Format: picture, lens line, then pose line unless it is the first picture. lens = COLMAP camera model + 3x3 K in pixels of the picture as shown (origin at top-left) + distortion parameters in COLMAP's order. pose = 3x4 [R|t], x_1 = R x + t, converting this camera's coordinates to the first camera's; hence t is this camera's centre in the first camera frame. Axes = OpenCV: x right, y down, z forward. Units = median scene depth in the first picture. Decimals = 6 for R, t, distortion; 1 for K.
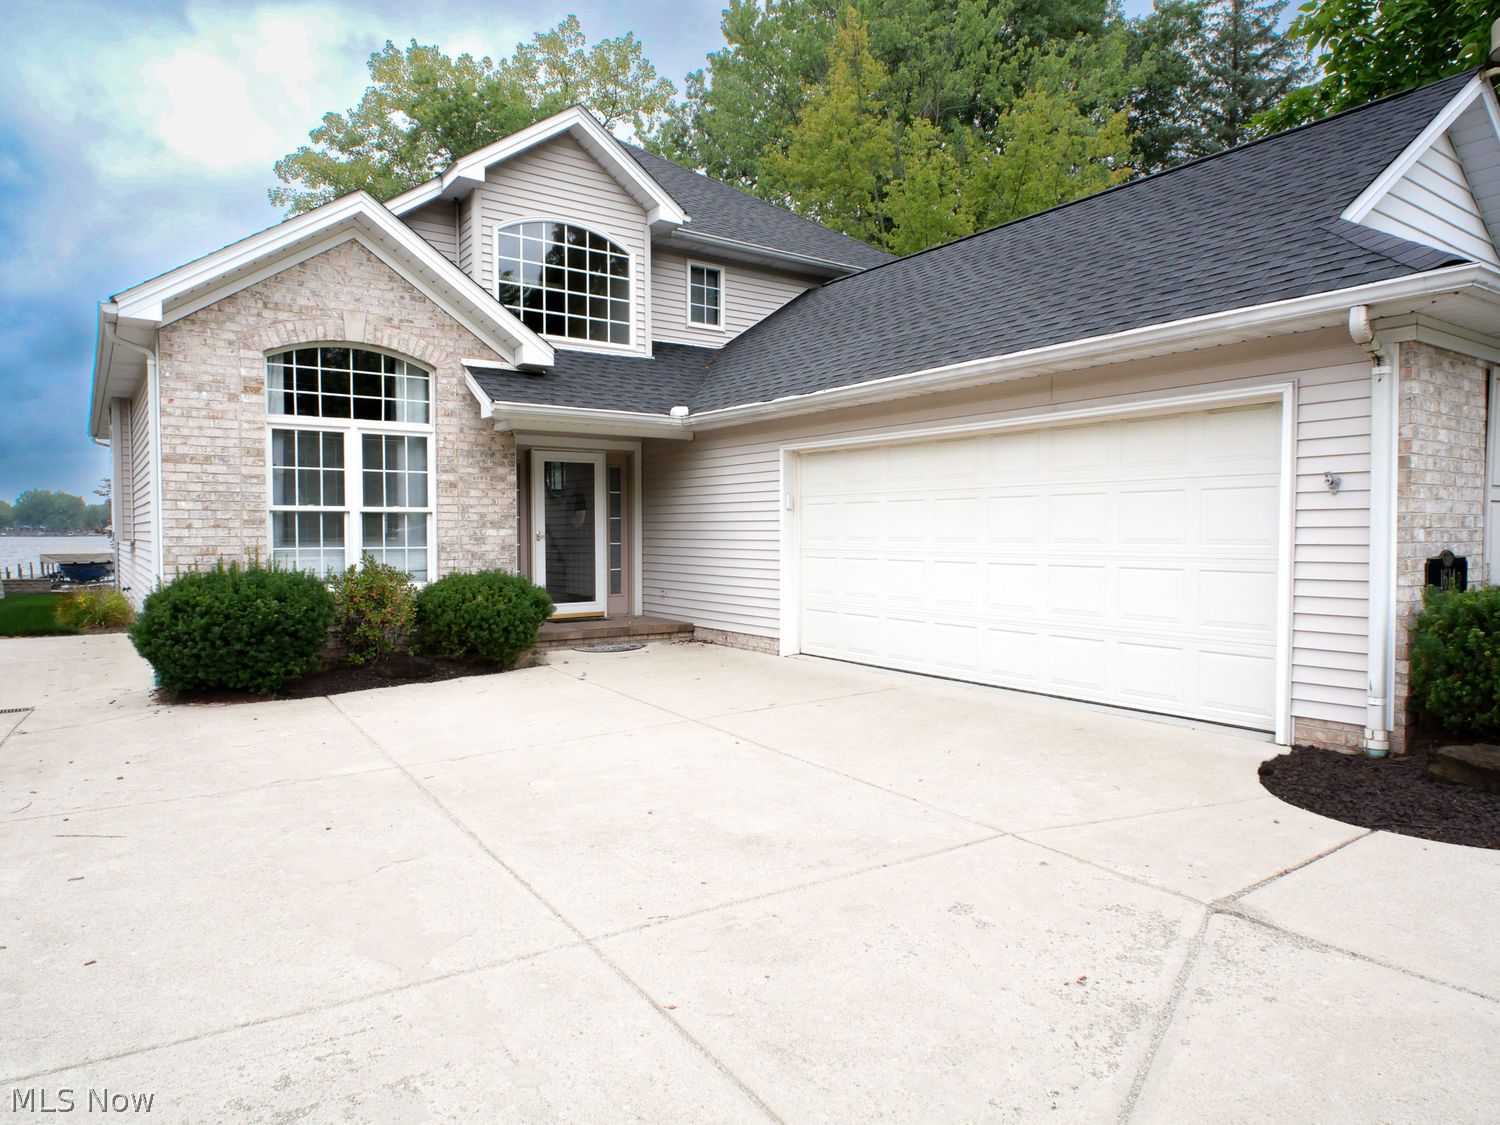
lens RADIAL K [[961.8, 0, 750.0], [0, 961.8, 562.5], [0, 0, 1]] dist [0.002333, -0.001964]
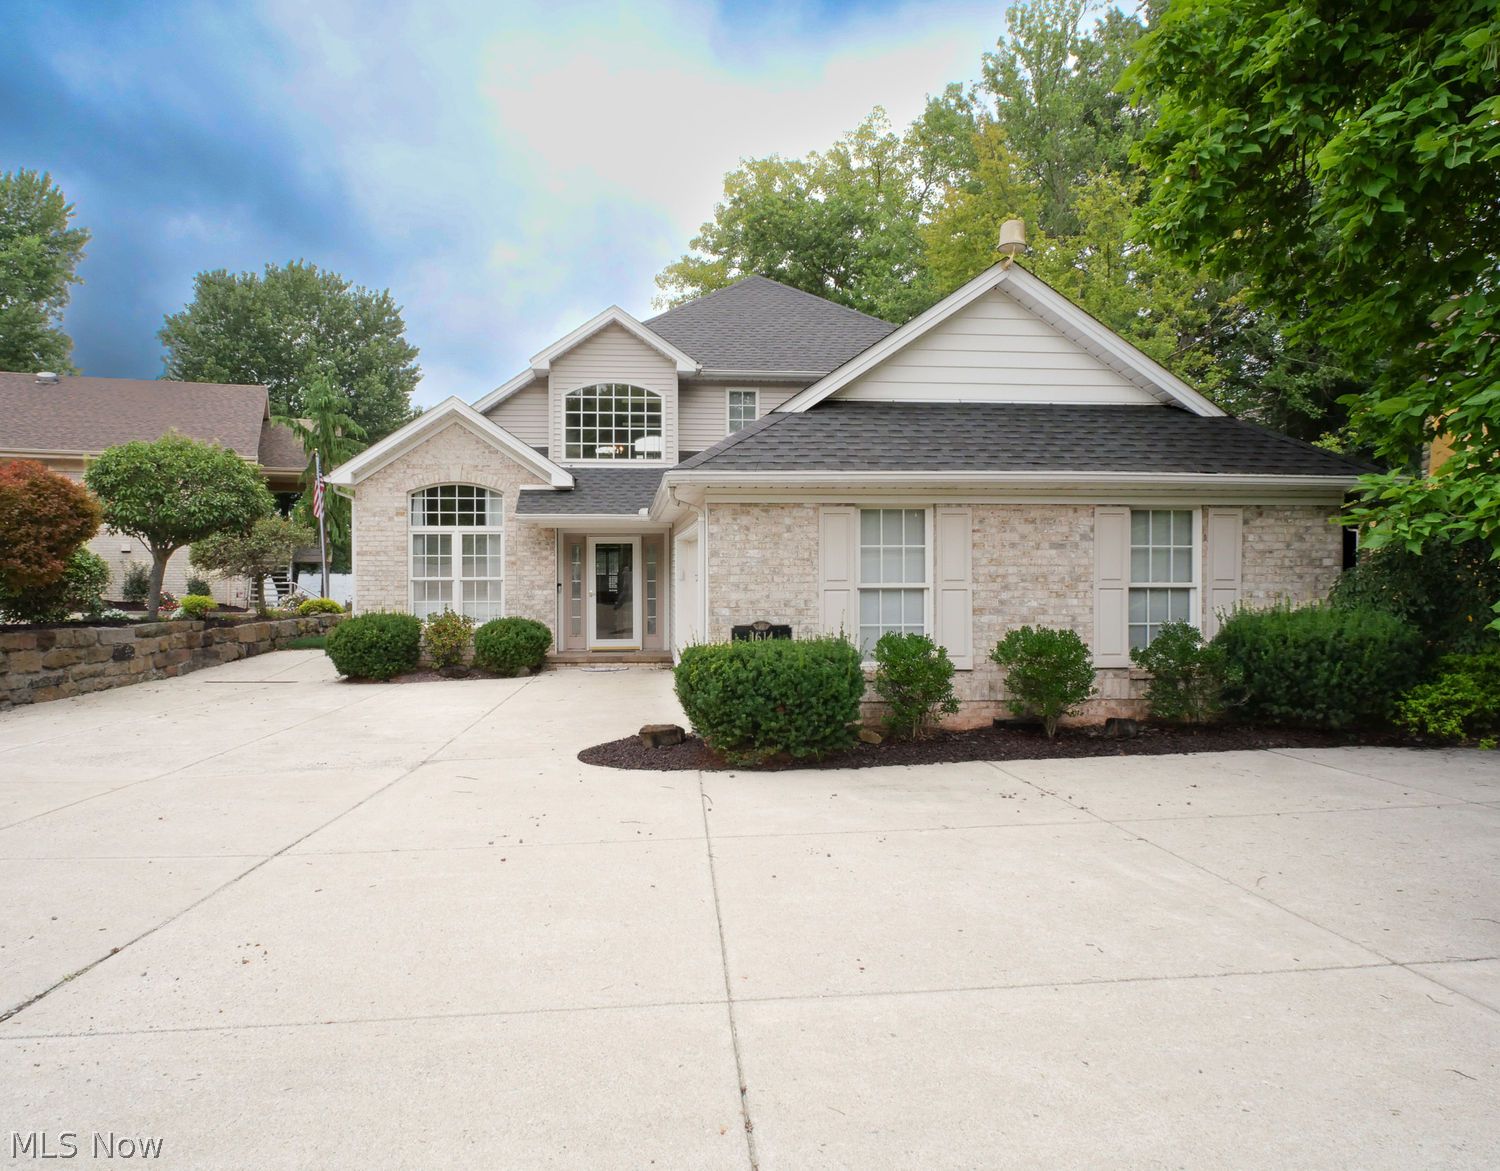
lens RADIAL K [[1080.5, 0, 748.6], [0, 1080.5, 565.7], [0, 0, 1]] dist [-0.001510, -0.000963]
pose [[0.864737, -0.000784, -0.502224, 0.986998], [-0.014924, 0.999517, -0.027257, -0.033796], [0.502003, 0.031065, 0.864308, -0.391129]]
